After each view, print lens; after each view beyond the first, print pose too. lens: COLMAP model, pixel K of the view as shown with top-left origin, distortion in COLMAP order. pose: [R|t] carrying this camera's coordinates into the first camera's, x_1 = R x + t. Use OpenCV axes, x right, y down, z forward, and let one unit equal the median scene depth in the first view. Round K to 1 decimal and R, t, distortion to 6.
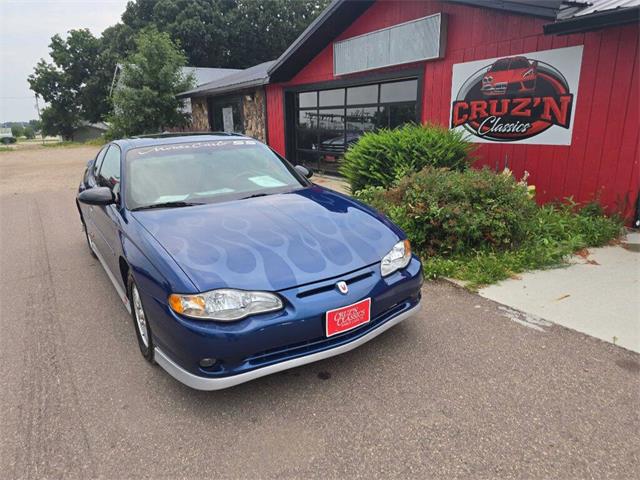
lens RADIAL K [[429.1, 0, 322.4], [0, 429.1, 238.2], [0, 0, 1]] dist [0.048571, -0.042165]
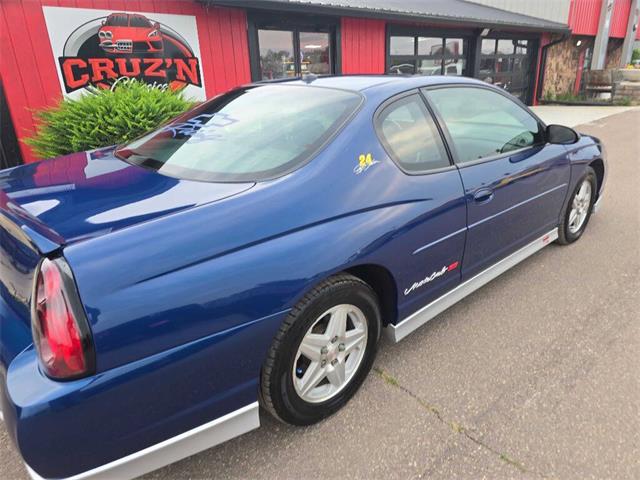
lens RADIAL K [[429.1, 0, 318.8], [0, 429.1, 237.4], [0, 0, 1]] dist [0.048571, -0.042165]
pose [[-0.148792, -0.317555, 0.936493, -0.673045], [0.302678, 0.886956, 0.348847, -0.184022], [-0.941407, 0.335361, -0.035855, 0.795370]]
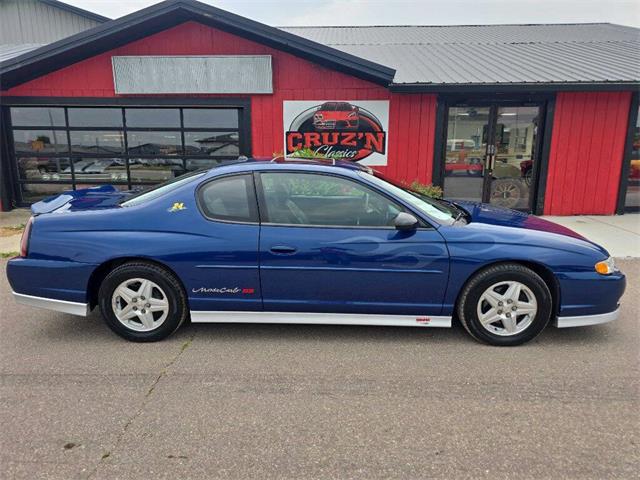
lens RADIAL K [[429.1, 0, 320.4], [0, 429.1, 239.9], [0, 0, 1]] dist [0.048571, -0.042165]
pose [[0.578849, -0.155957, 0.800382, -0.713481], [0.202640, 0.978261, 0.044065, -0.069304], [-0.789855, 0.136683, 0.597868, 0.301943]]
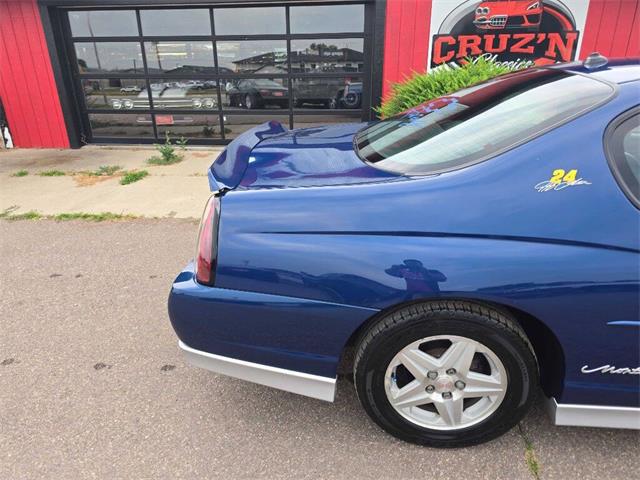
lens RADIAL K [[429.1, 0, 322.4], [0, 429.1, 239.0], [0, 0, 1]] dist [0.048571, -0.042165]
pose [[0.639459, -0.277626, 0.716949, -0.632894], [0.205380, 0.960321, 0.188685, -0.156174], [-0.740885, 0.026591, 0.671105, 0.683530]]
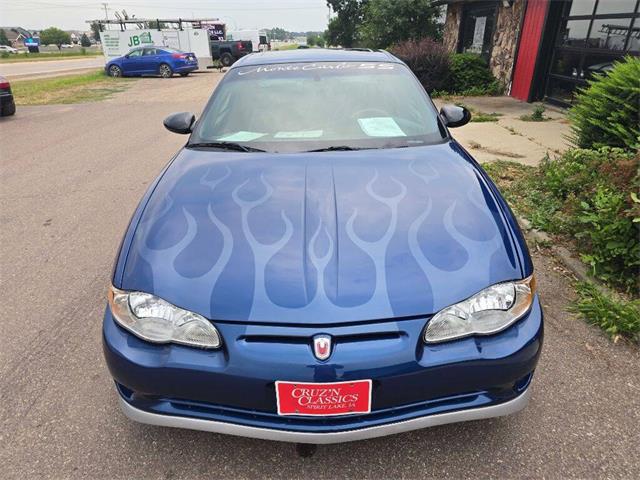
lens RADIAL K [[429.1, 0, 325.0], [0, 429.1, 239.6], [0, 0, 1]] dist [0.048571, -0.042165]
pose [[0.836521, 0.255493, -0.484723, 0.107646], [-0.164989, 0.961029, 0.221816, -0.055931], [0.522505, -0.105580, 0.846074, 0.196305]]
